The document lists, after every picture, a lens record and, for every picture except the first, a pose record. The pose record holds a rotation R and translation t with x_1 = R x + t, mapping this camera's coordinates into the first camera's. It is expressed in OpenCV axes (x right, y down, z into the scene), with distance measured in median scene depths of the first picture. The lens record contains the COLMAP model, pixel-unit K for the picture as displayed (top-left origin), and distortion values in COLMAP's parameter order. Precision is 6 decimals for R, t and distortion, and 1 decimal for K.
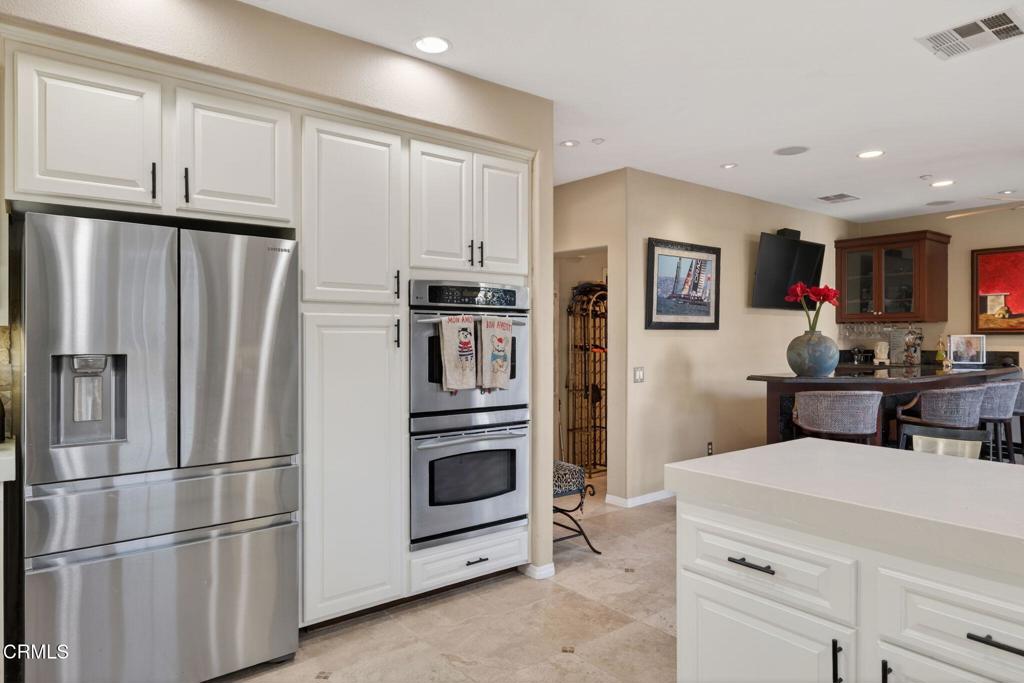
lens RADIAL K [[580.0, 0, 521.9], [0, 580.0, 325.3], [0, 0, 1]] dist [0.002419, -0.002877]
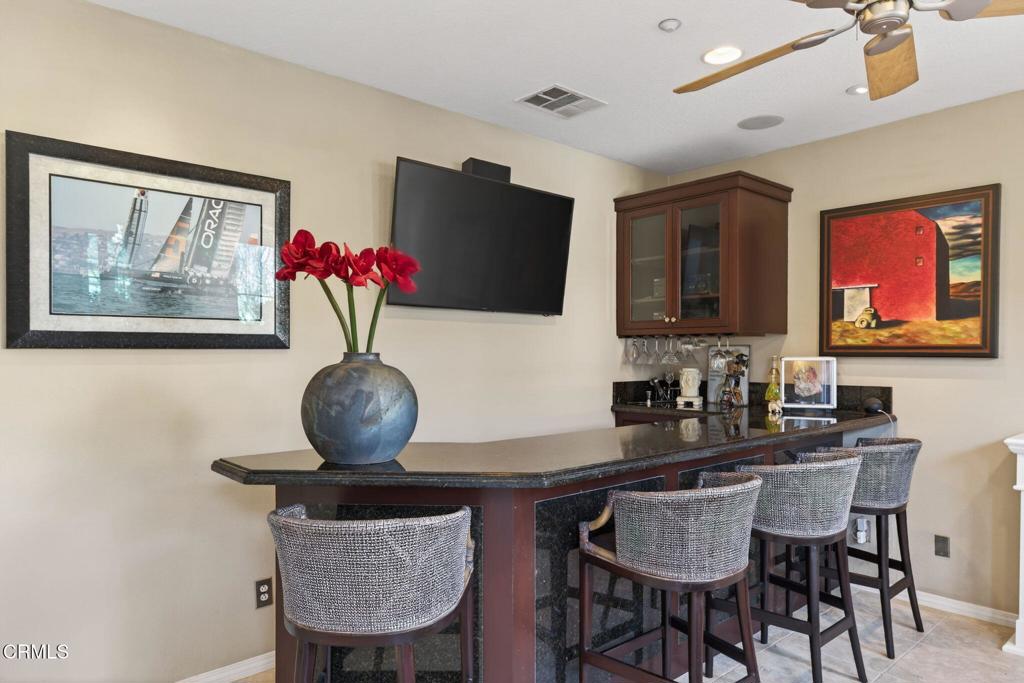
lens RADIAL K [[615.4, 0, 512.8], [0, 615.4, 346.4], [0, 0, 1]] dist [-0.005237, 0.000088]
pose [[0.997939, 0.000821, 0.064168, 0.438795], [-0.001340, 0.999967, 0.008036, 0.001438], [-0.064159, -0.008105, 0.997907, 0.415863]]
